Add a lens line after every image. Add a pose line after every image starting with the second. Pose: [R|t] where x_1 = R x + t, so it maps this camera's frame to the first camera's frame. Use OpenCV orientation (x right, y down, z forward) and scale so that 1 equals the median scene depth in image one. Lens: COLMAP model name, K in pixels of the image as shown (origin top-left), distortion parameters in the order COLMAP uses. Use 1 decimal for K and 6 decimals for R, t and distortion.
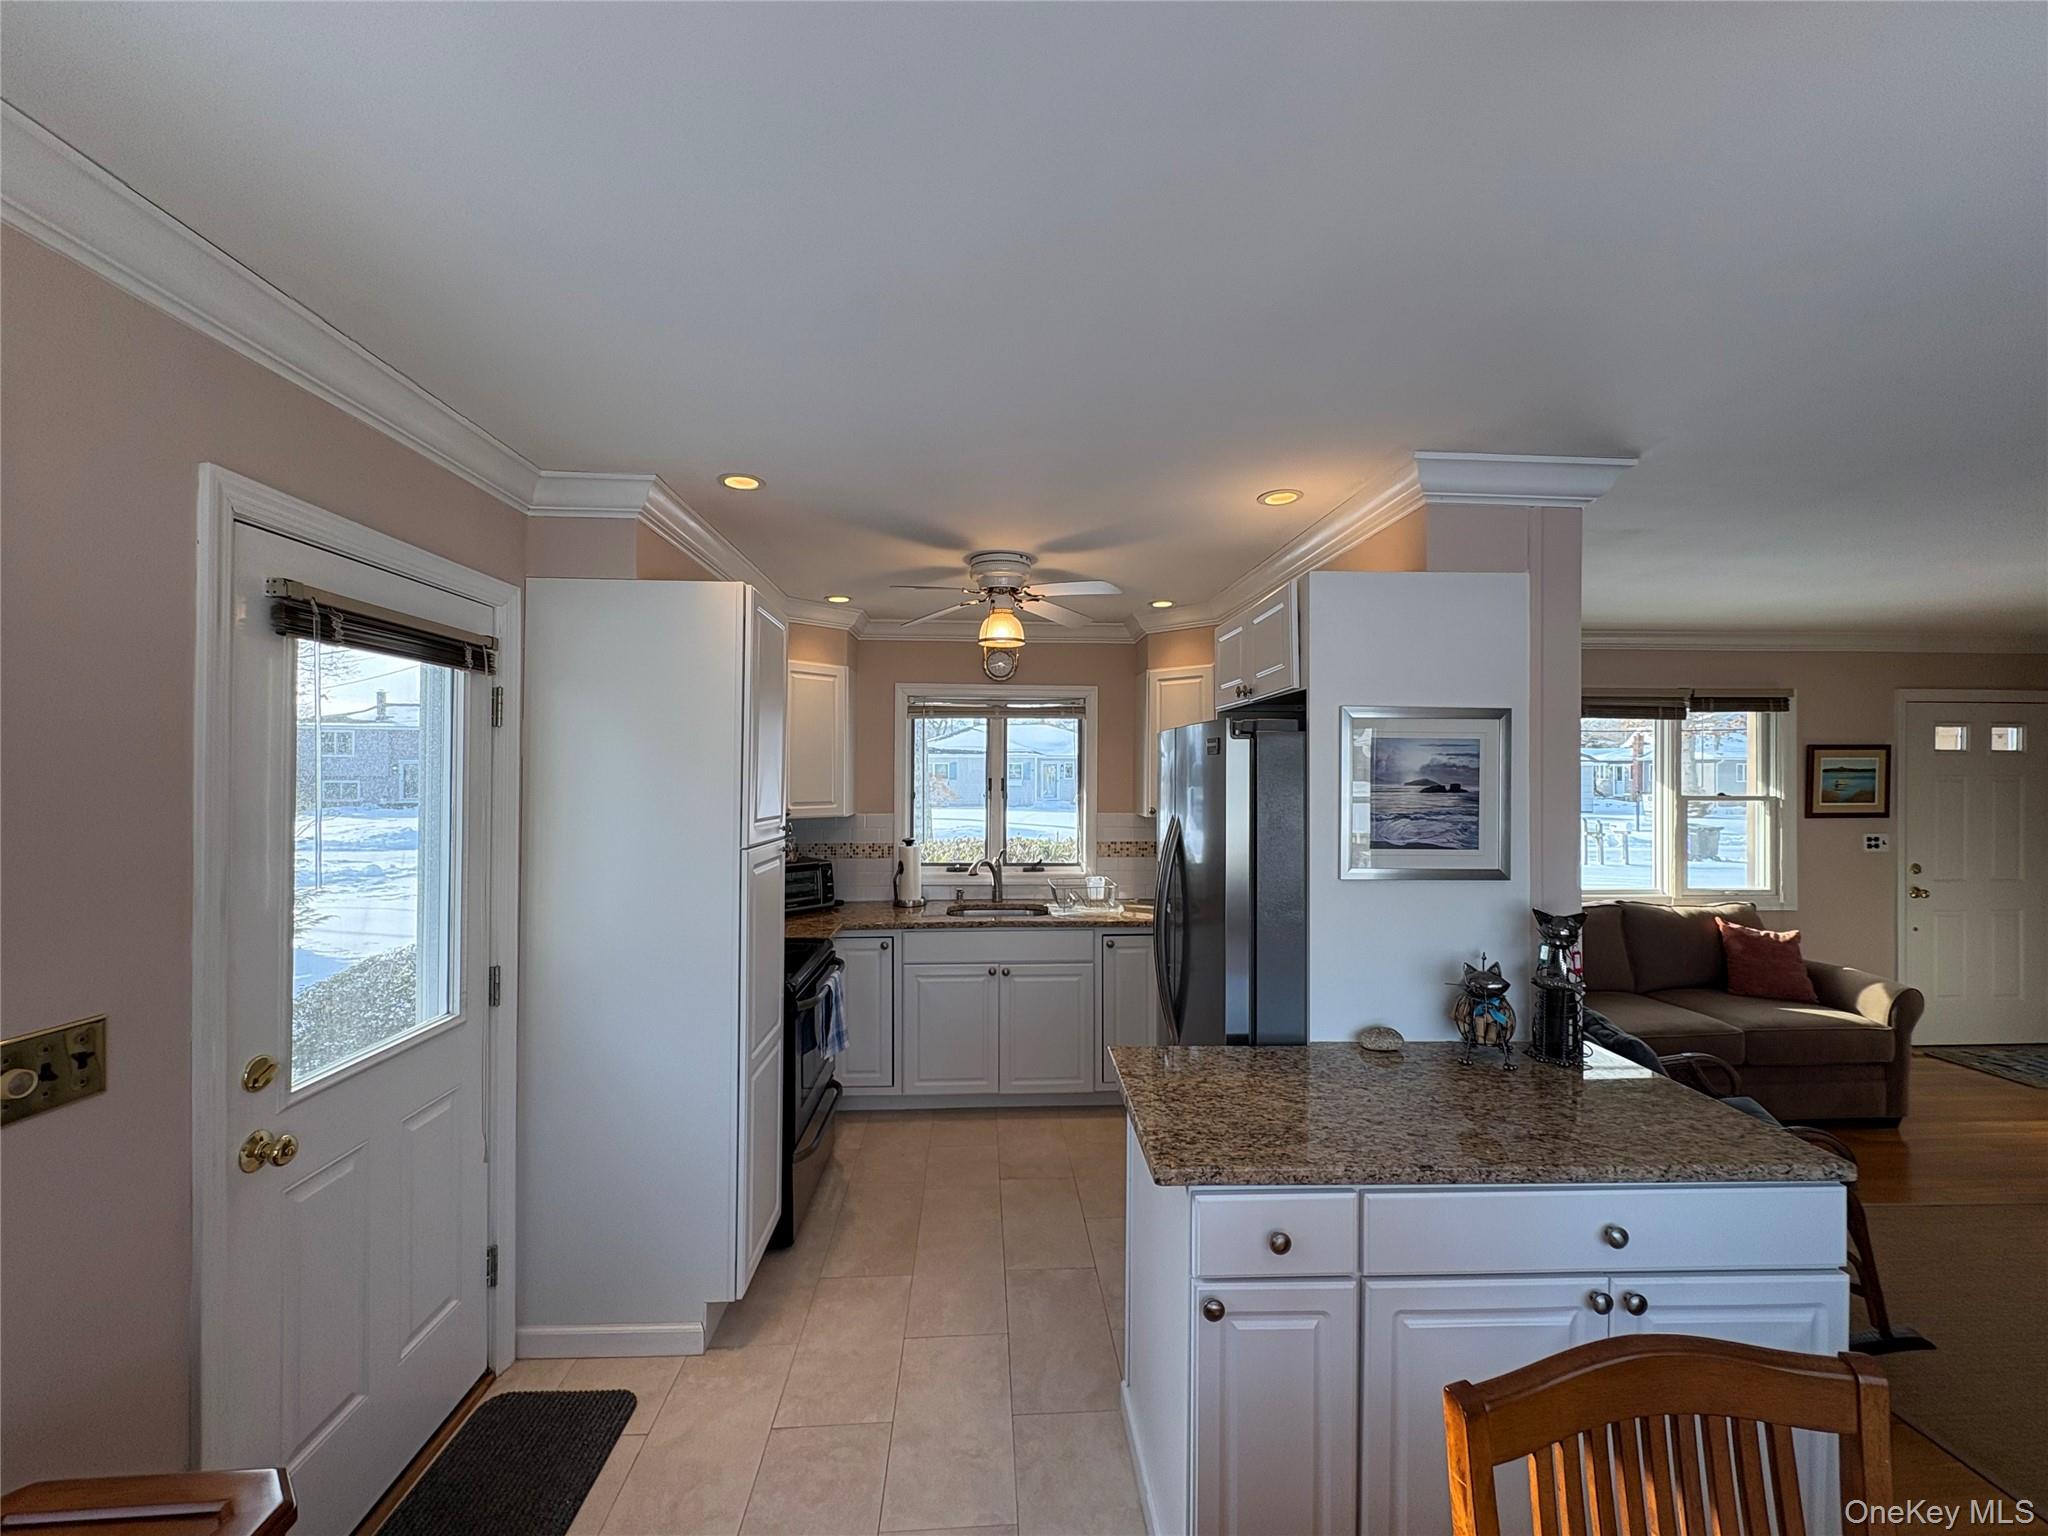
lens RADIAL K [[819.7, 0, 1023.8], [0, 819.7, 770.7], [0, 0, 1]] dist [0.002271, 0.000568]
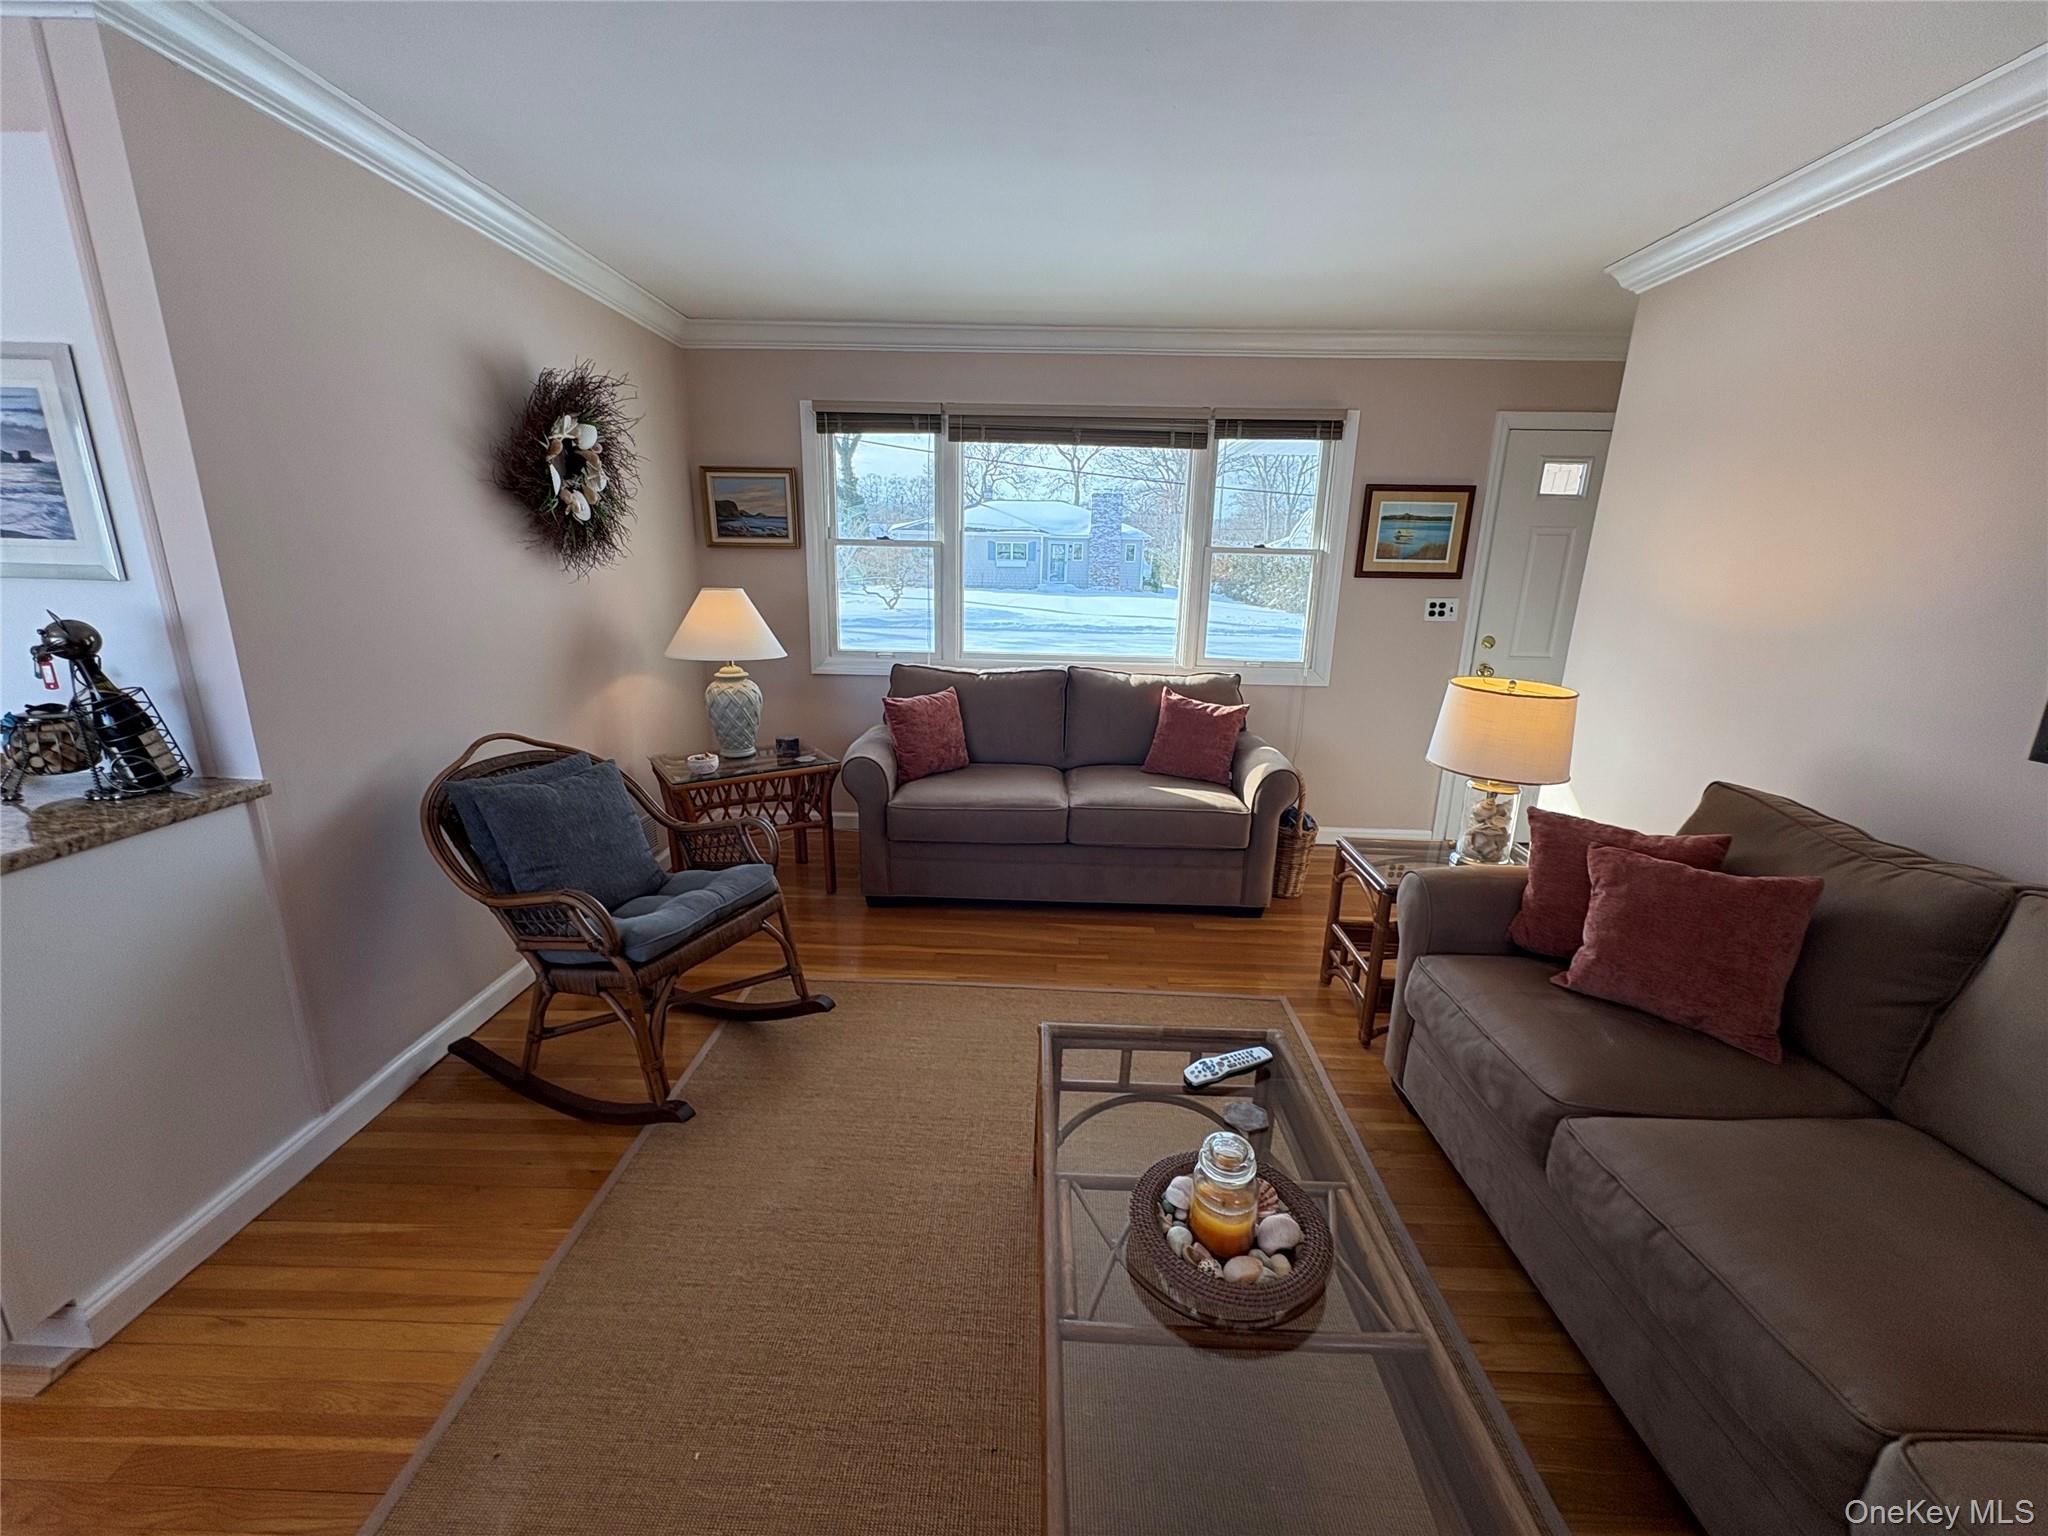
lens RADIAL K [[819.7, 0, 1022.7], [0, 819.7, 777.6], [0, 0, 1]] dist [0.002271, 0.000568]
pose [[0.995989, 0.039944, -0.080062, 0.693167], [-0.017684, 0.965046, 0.261484, 0.042174], [0.087708, -0.259019, 0.961882, 0.116873]]
